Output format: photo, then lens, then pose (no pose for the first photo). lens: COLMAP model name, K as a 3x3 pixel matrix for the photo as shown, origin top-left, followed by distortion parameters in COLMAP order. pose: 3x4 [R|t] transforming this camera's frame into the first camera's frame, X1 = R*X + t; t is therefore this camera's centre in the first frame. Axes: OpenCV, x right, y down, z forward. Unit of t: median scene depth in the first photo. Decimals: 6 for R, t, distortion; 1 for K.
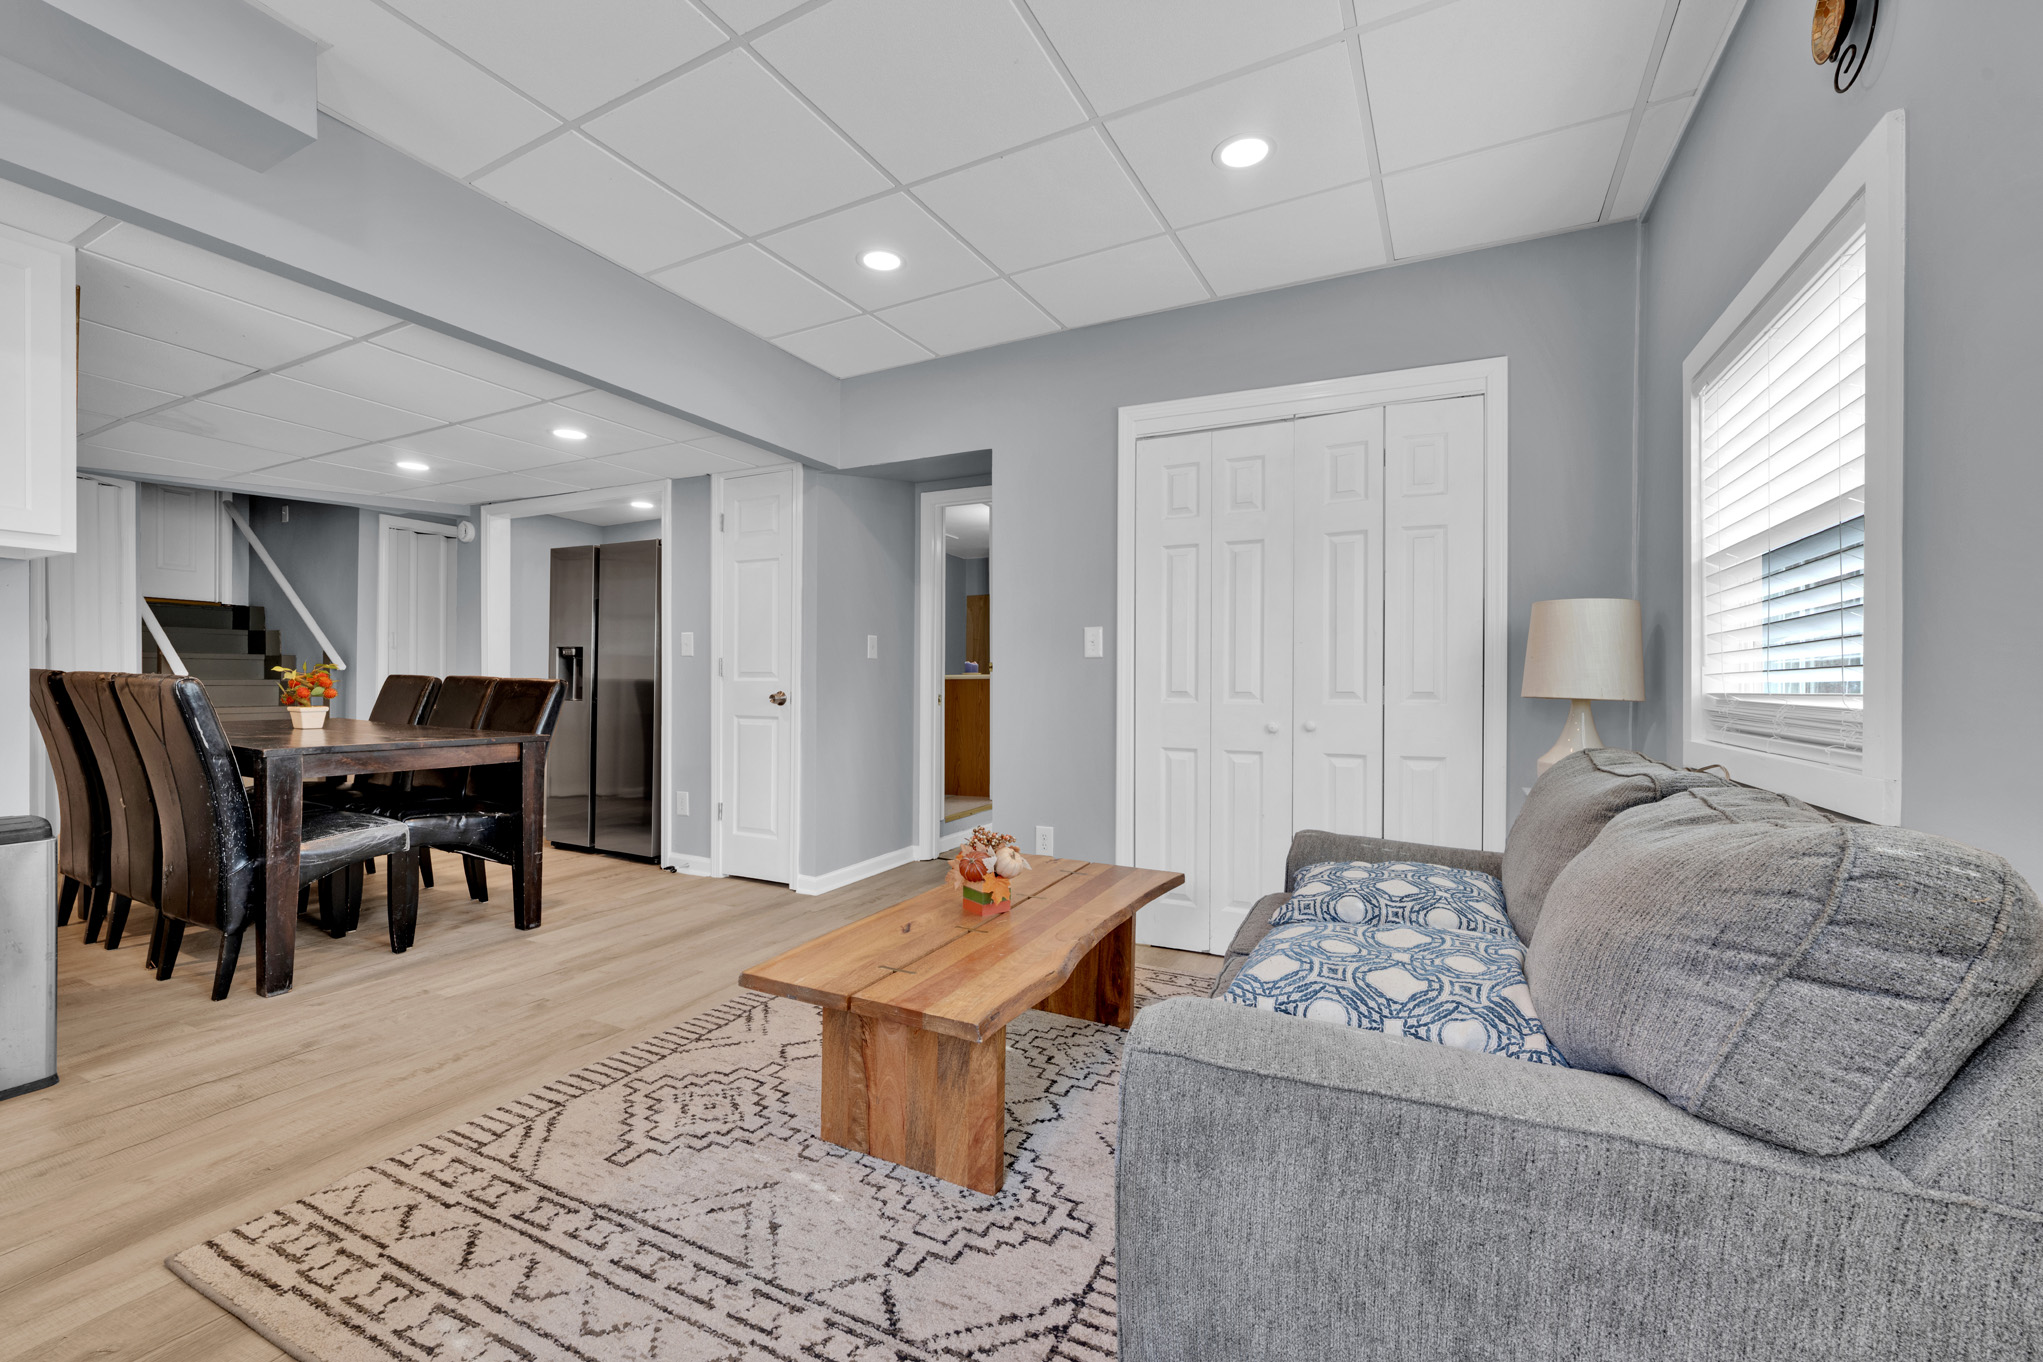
lens RADIAL K [[815.1, 0, 1016.9], [0, 815.1, 681.2], [0, 0, 1]] dist [-0.000901, 0.000076]
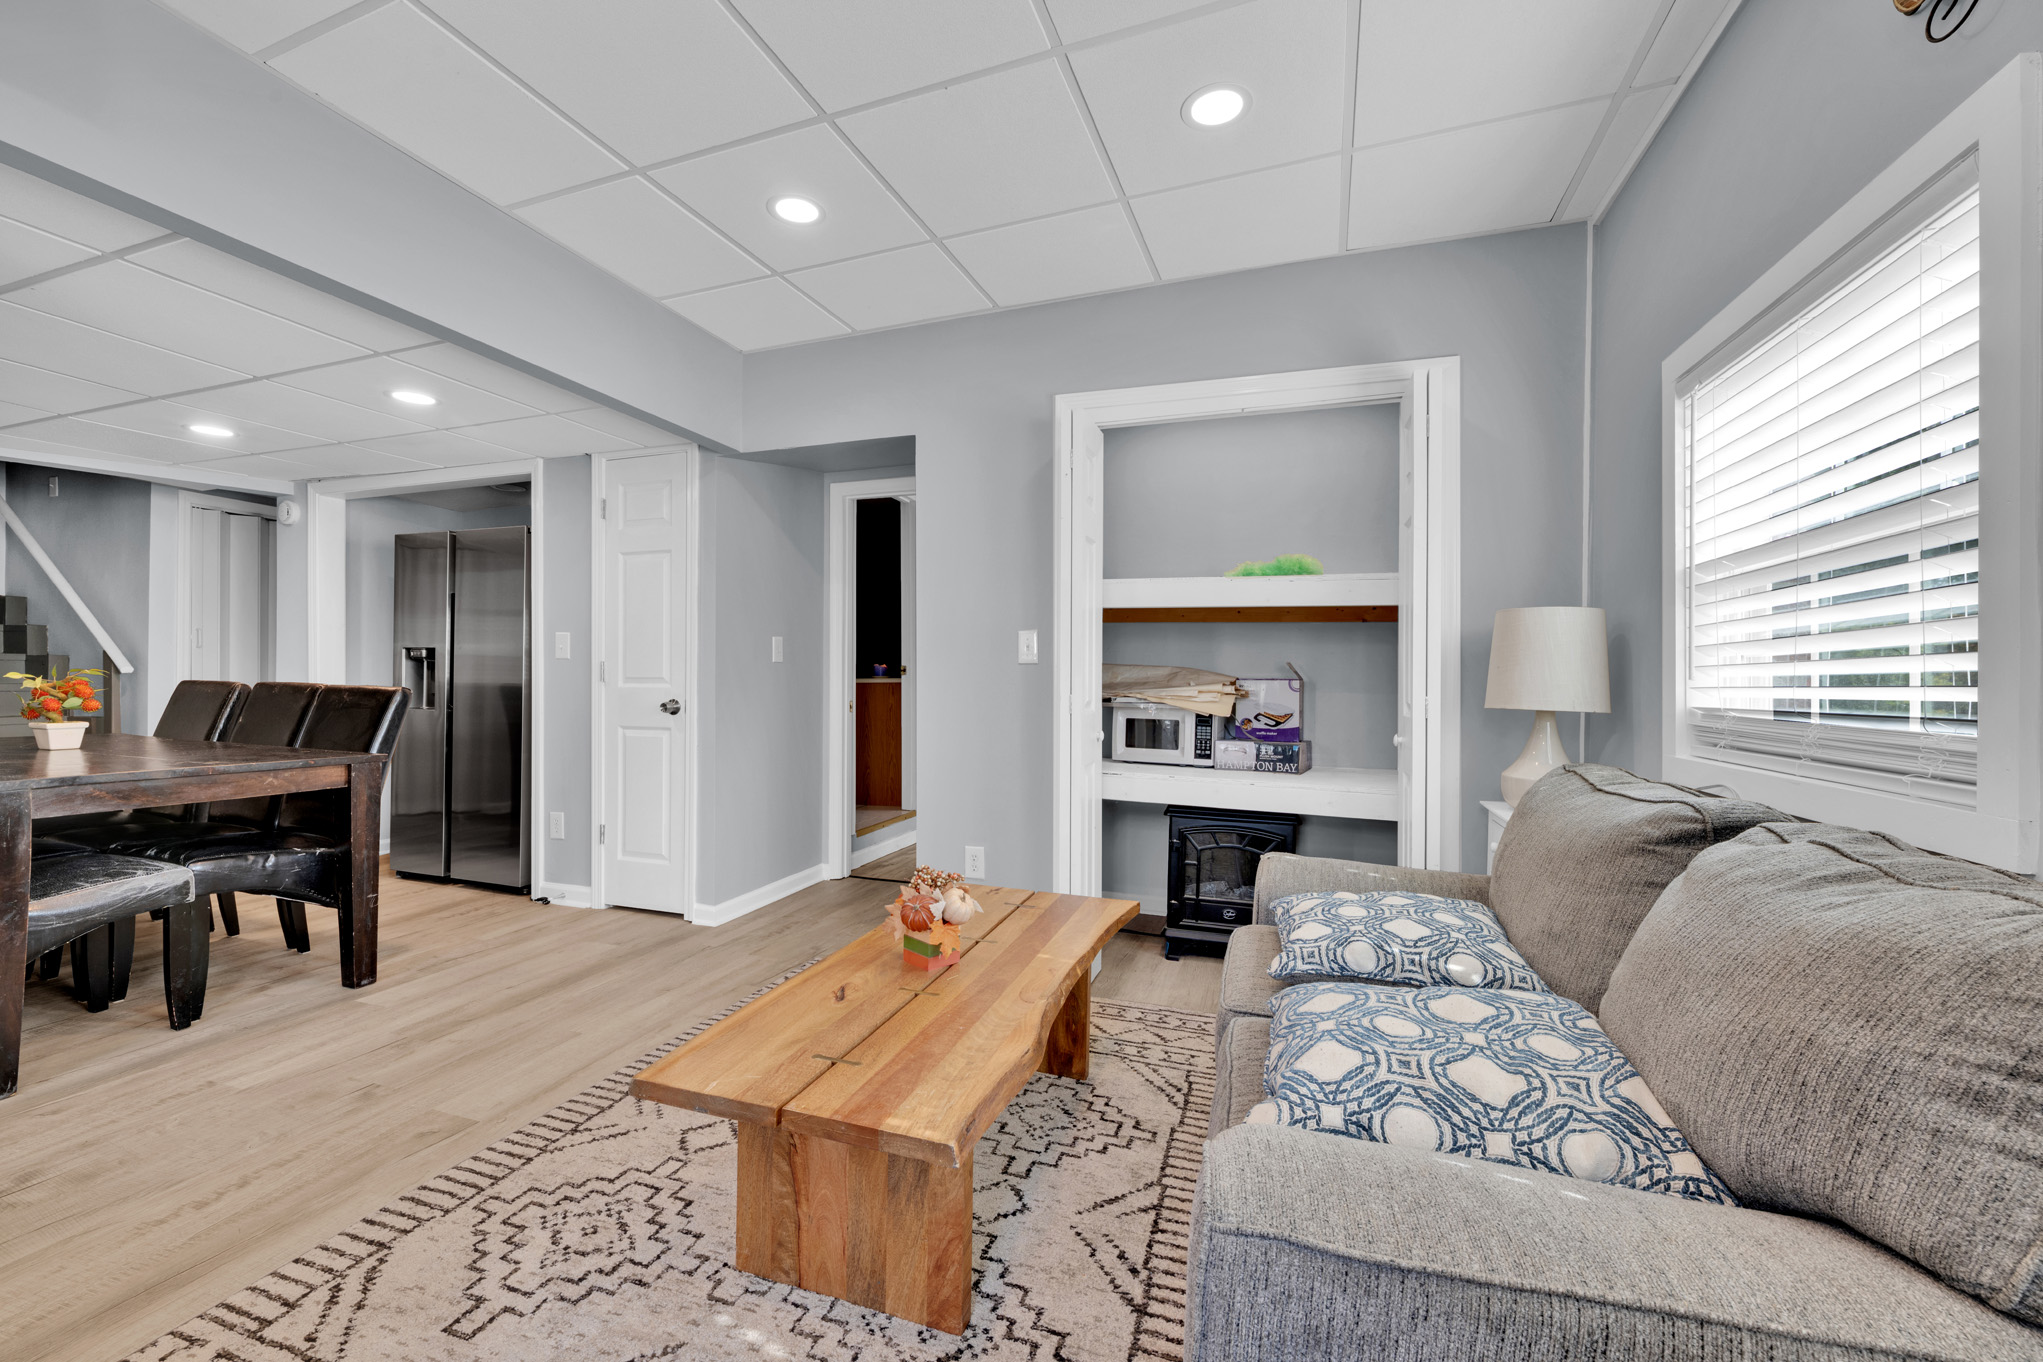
lens RADIAL K [[815.1, 0, 1026.3], [0, 815.1, 684.9], [0, 0, 1]] dist [-0.000901, 0.000076]
pose [[0.991446, -0.000623, 0.130514, -0.046112], [0.000180, 0.999994, 0.003406, -0.012512], [-0.130516, -0.003354, 0.991441, 0.126104]]
